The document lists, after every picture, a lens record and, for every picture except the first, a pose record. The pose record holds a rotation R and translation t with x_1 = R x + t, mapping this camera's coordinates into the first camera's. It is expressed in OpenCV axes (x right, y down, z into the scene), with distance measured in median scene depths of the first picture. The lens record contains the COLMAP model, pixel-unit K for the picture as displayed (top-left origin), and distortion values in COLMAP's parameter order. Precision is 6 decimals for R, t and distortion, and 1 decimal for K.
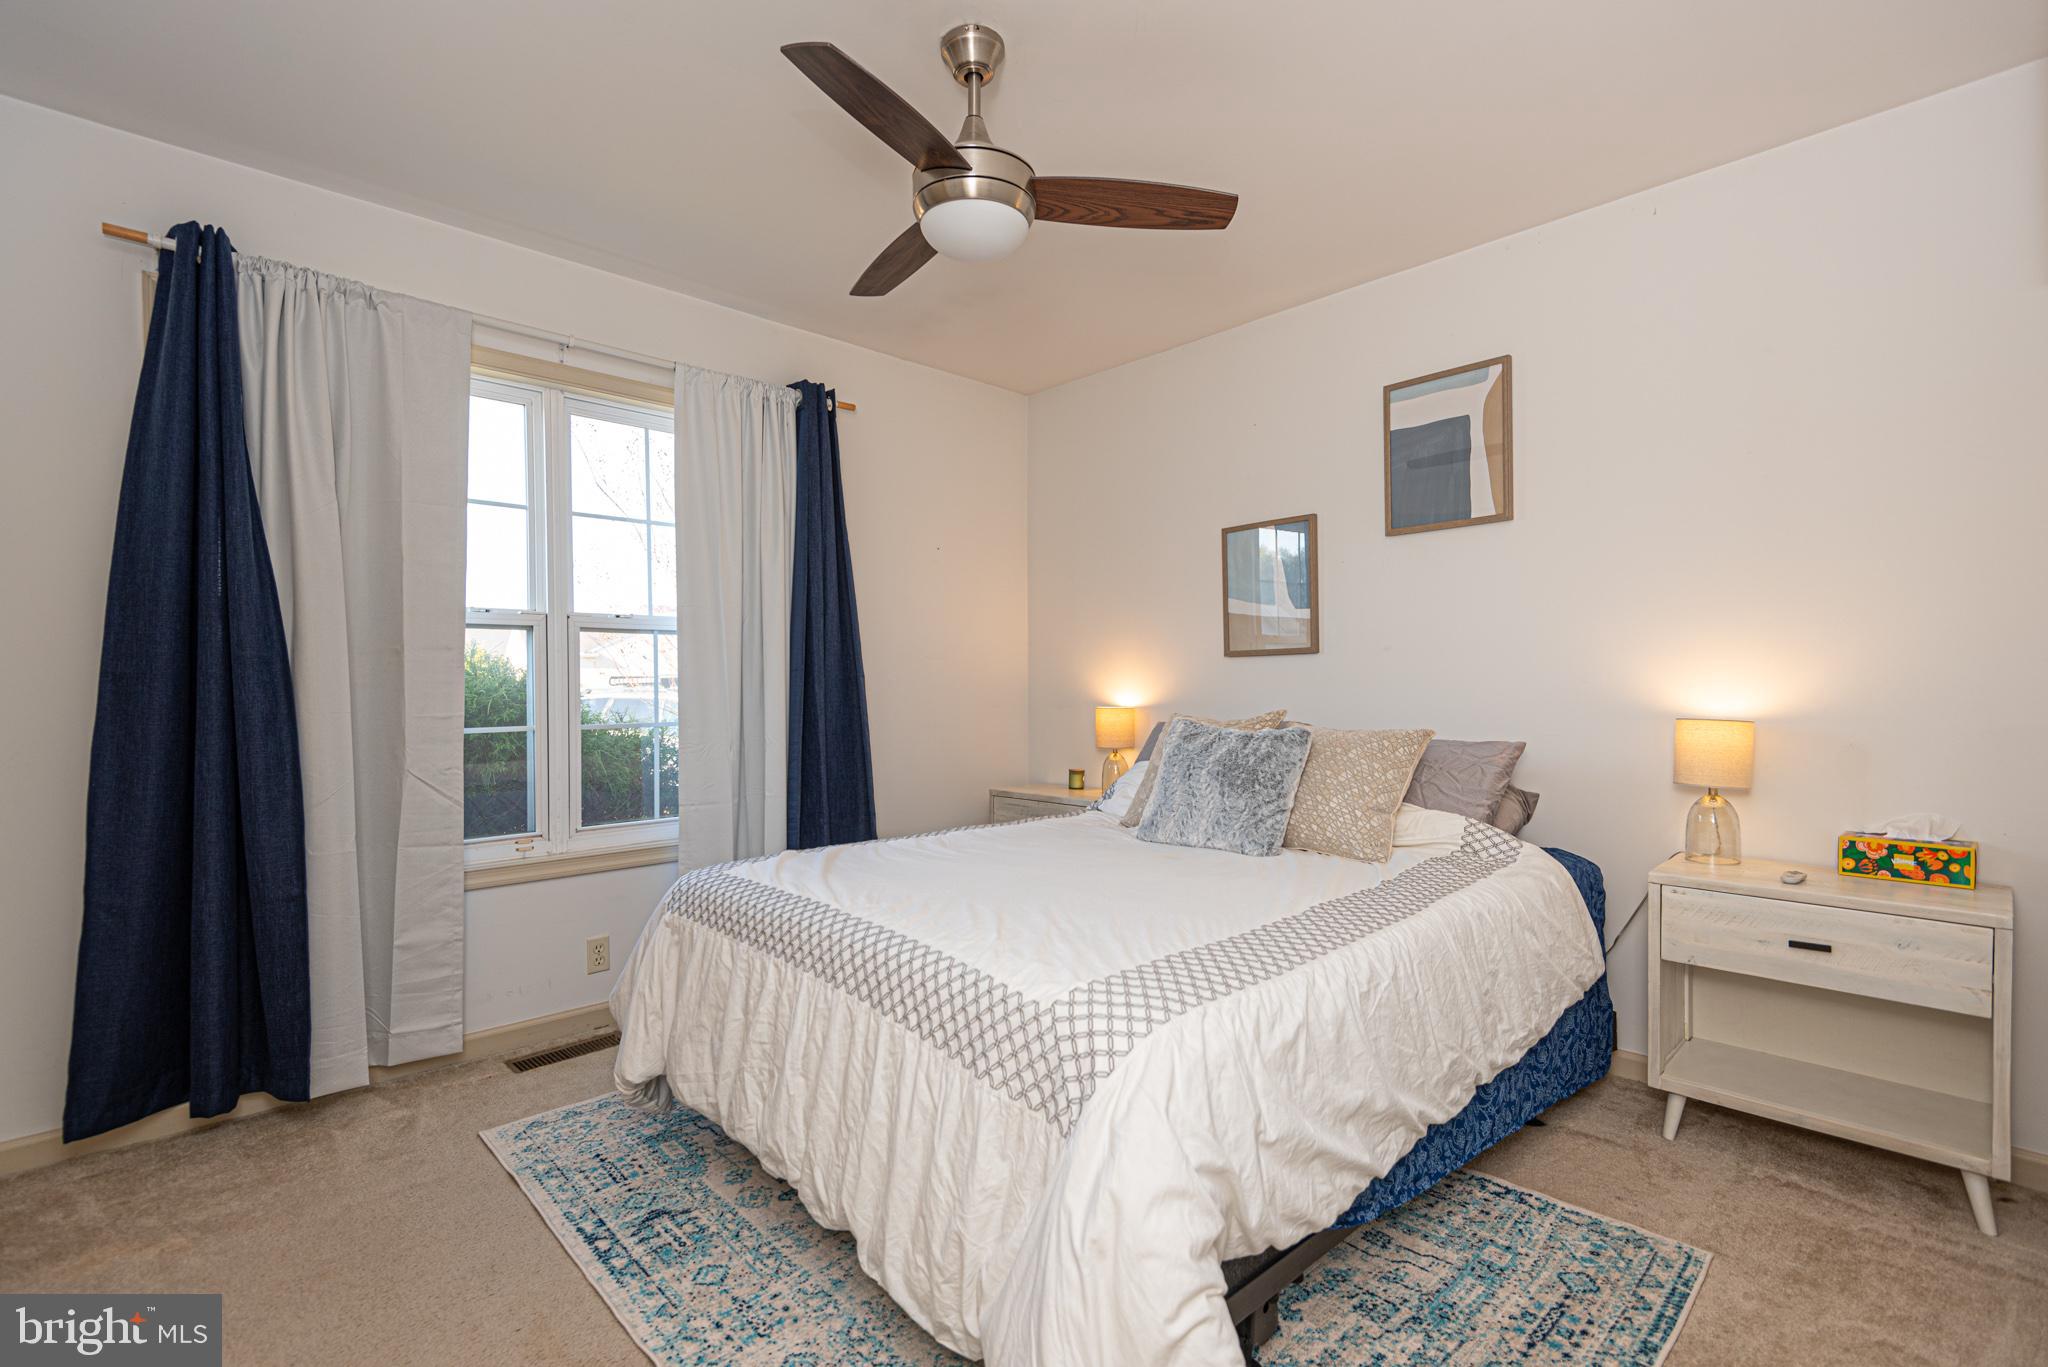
lens RADIAL K [[907.6, 0, 1024.7], [0, 907.6, 687.9], [0, 0, 1]] dist [0.023793, -0.000117]
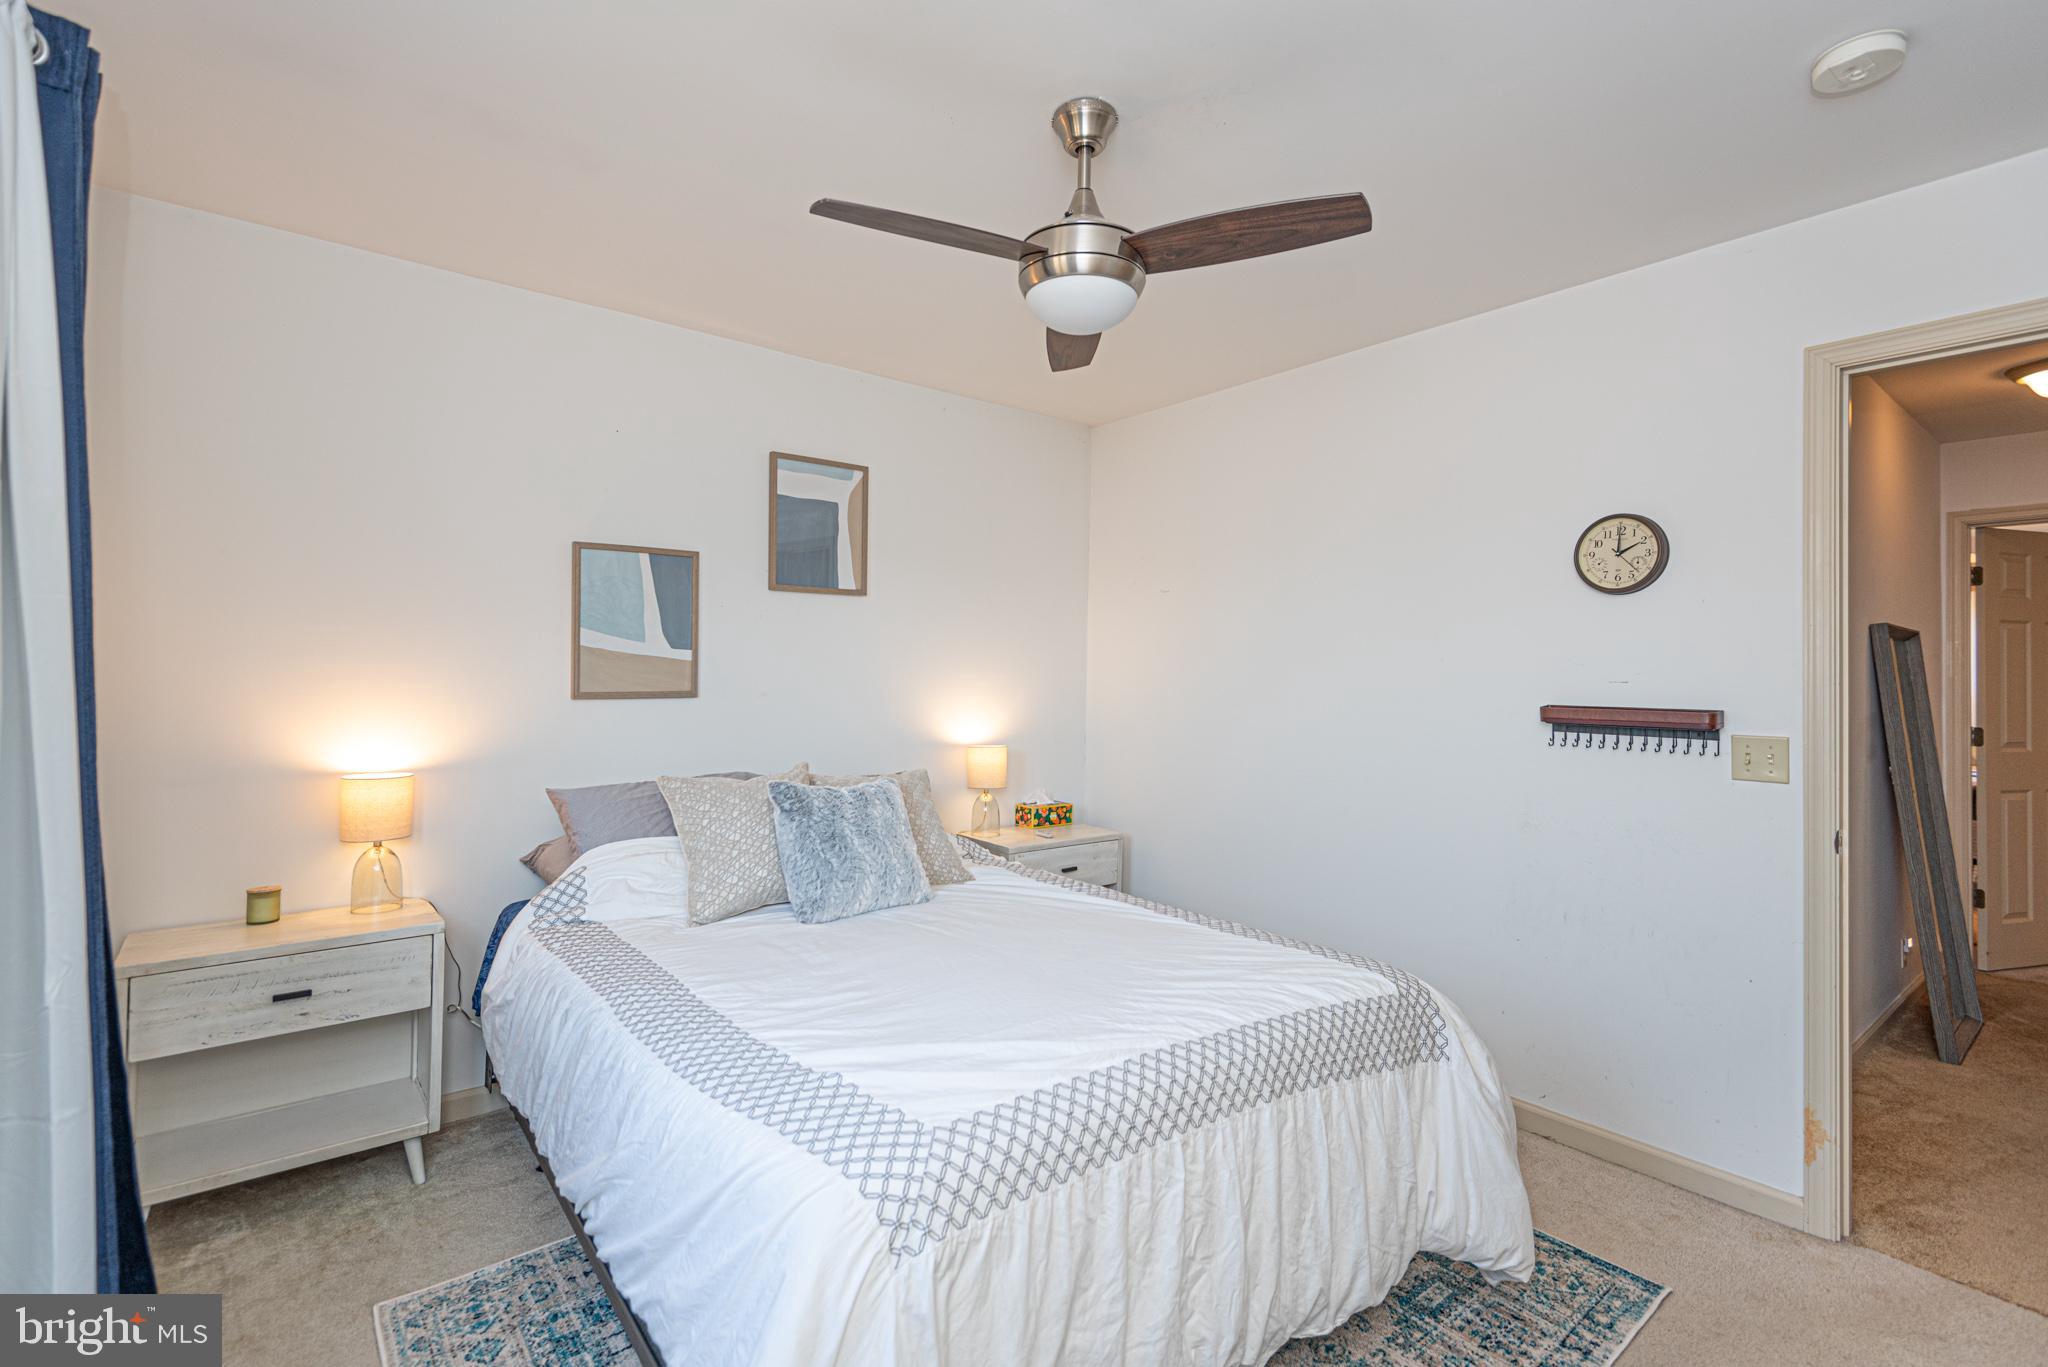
lens RADIAL K [[948.8, 0, 1021.7], [0, 948.8, 666.7], [0, 0, 1]] dist [0.032044, -0.020281]
pose [[0.090046, 0.042856, 0.995015, -0.683698], [0.017507, 0.998851, -0.044606, -0.021168], [-0.995784, 0.021436, 0.089192, 0.609629]]
